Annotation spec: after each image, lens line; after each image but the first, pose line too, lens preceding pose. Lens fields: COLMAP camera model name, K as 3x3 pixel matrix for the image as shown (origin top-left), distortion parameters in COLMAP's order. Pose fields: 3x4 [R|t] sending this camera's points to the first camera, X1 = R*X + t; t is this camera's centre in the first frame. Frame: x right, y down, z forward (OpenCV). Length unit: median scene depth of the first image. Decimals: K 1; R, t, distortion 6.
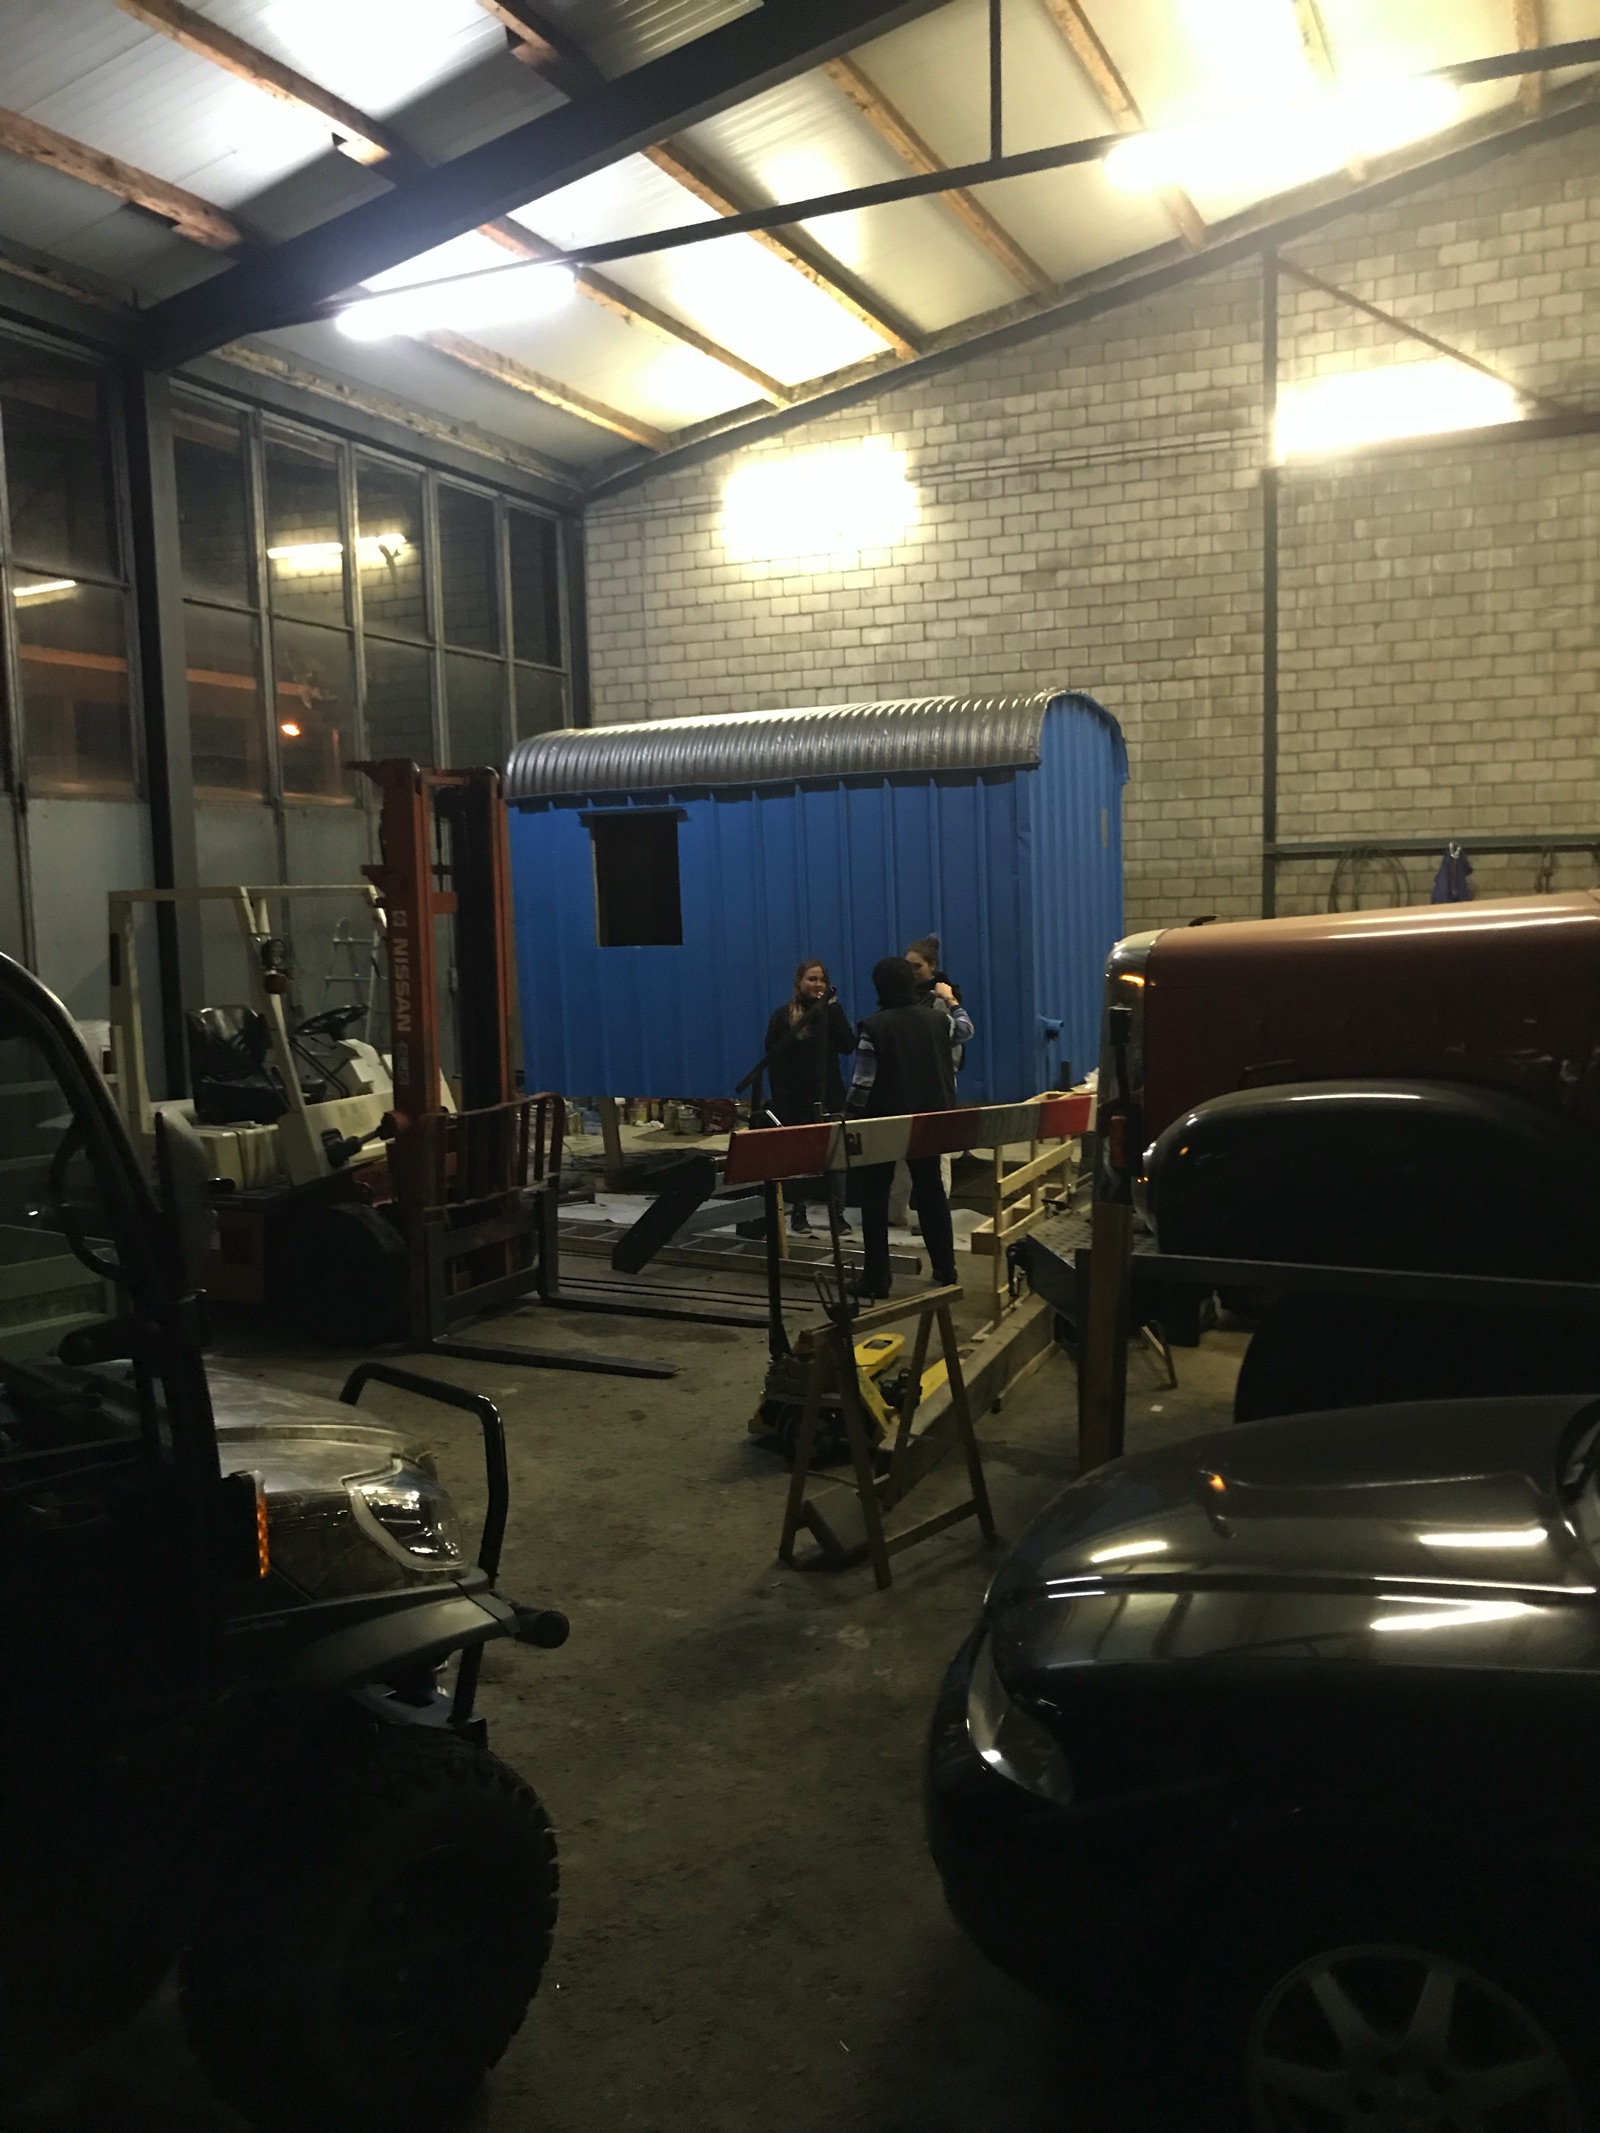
lens RADIAL K [[1750.7, 0, 800.0], [0, 1750.7, 1066.5], [0, 0, 1]] dist [-0.006777, -0.001856]
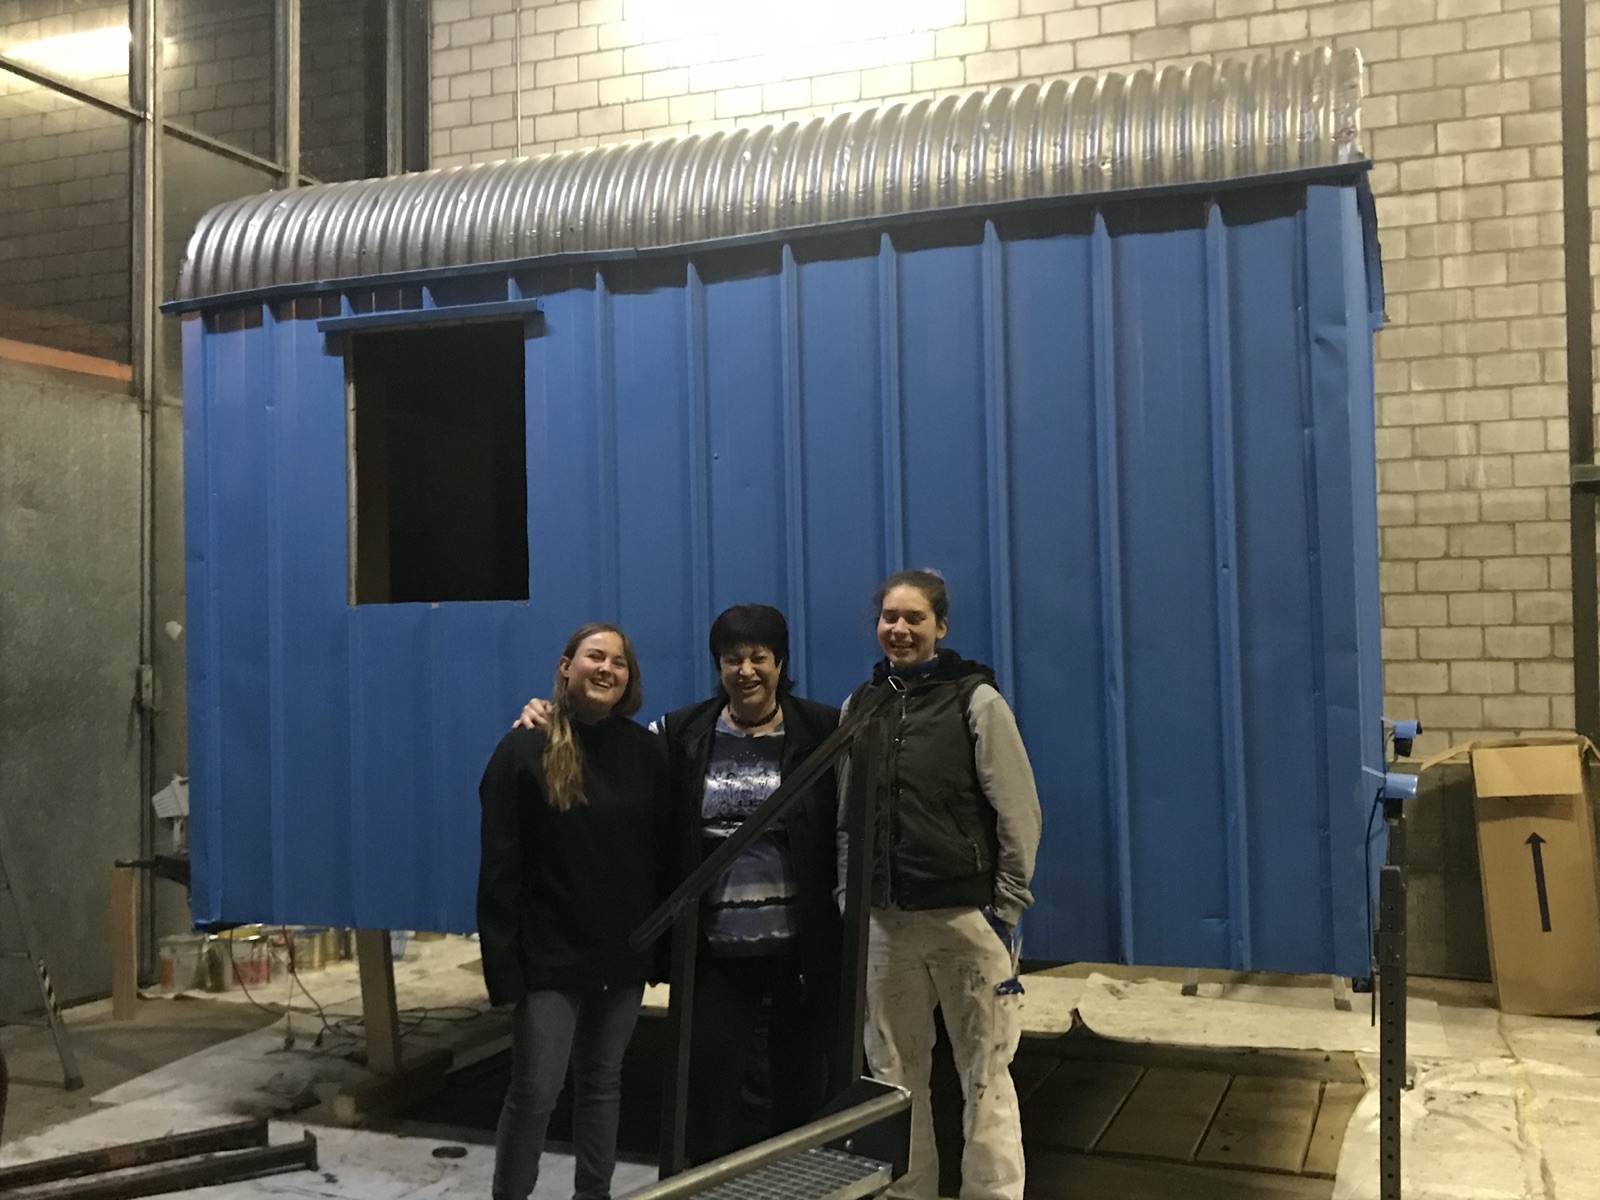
lens RADIAL K [[1664.4, 0, 795.2], [0, 1664.4, 592.9], [0, 0, 1]] dist [0.017680, 0.001329]
pose [[0.998832, 0.016200, 0.045527, -0.014150], [-0.010316, 0.991895, -0.126637, -0.013678], [-0.047210, 0.126020, 0.990904, 0.471573]]
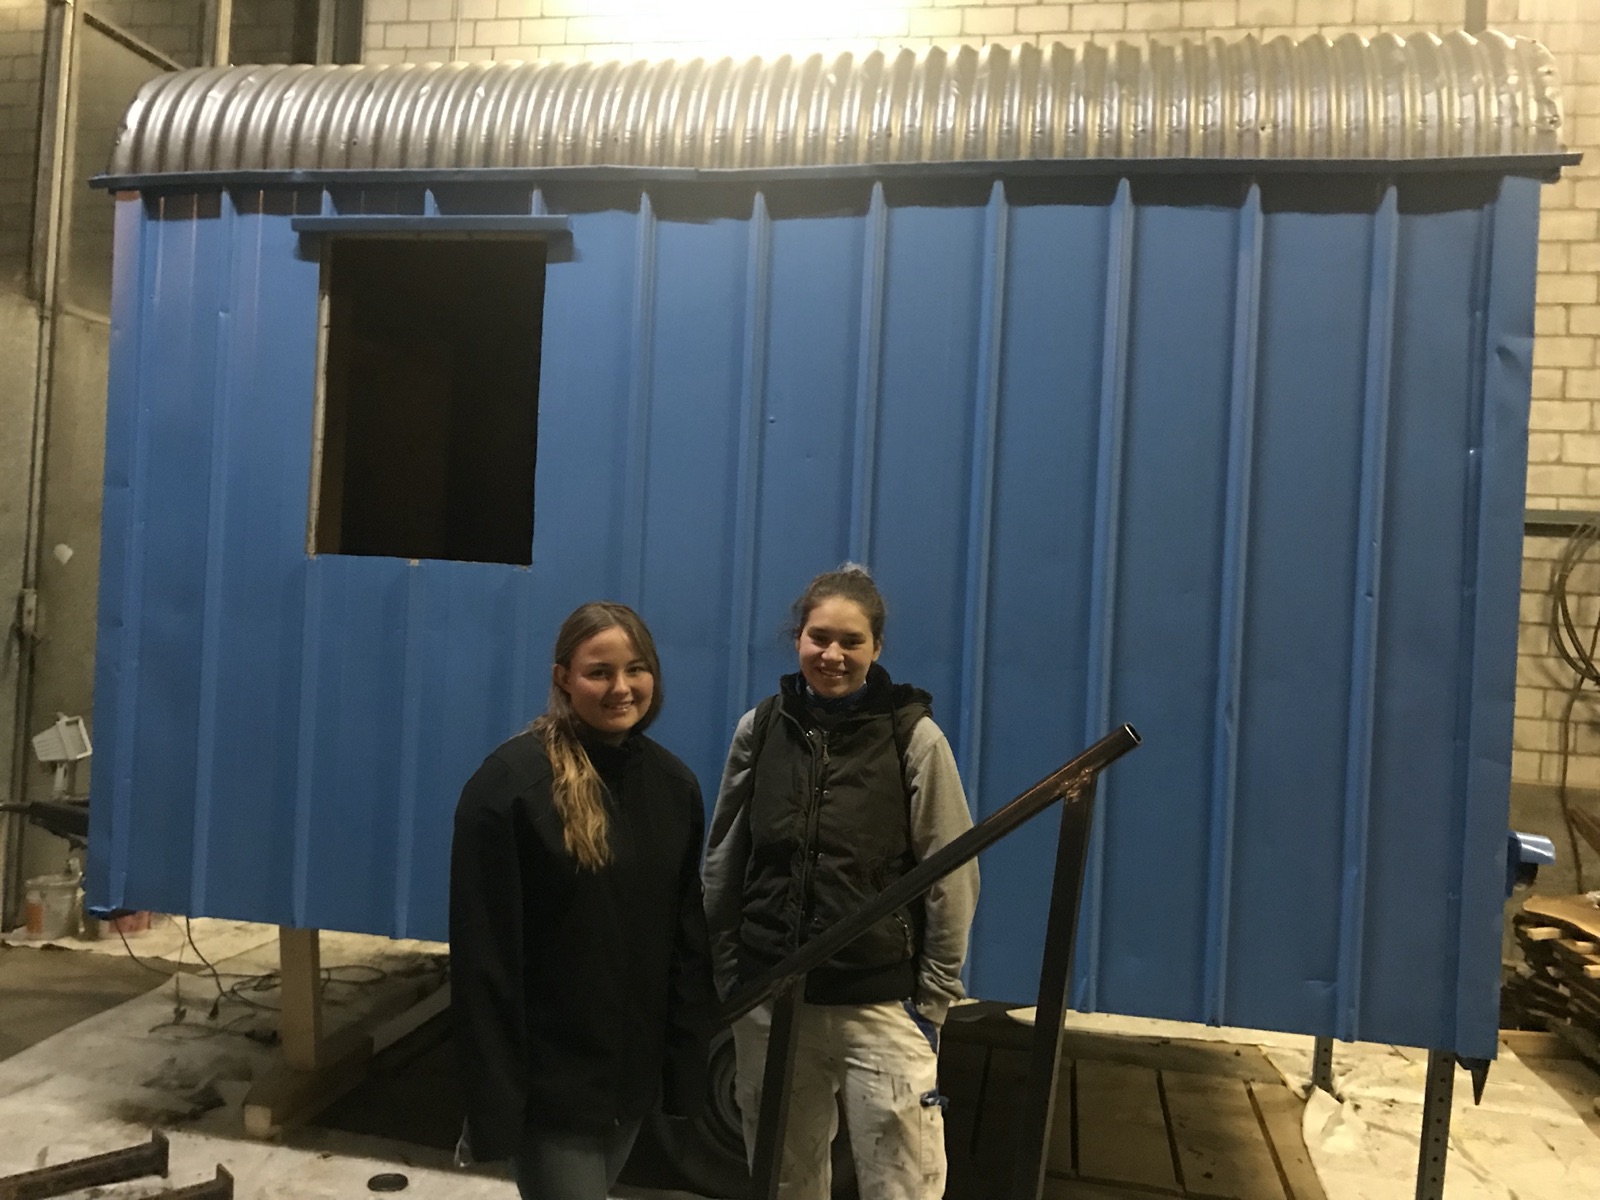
lens RADIAL K [[1331.6, 0, 800.0], [0, 1331.6, 600.0], [0, 0, 1]] dist [-0.064931, 0.146948]
pose [[0.972617, 0.085067, 0.216287, -0.061054], [-0.064973, 0.993025, -0.098386, -0.030184], [-0.223148, 0.081639, 0.971360, 0.583637]]
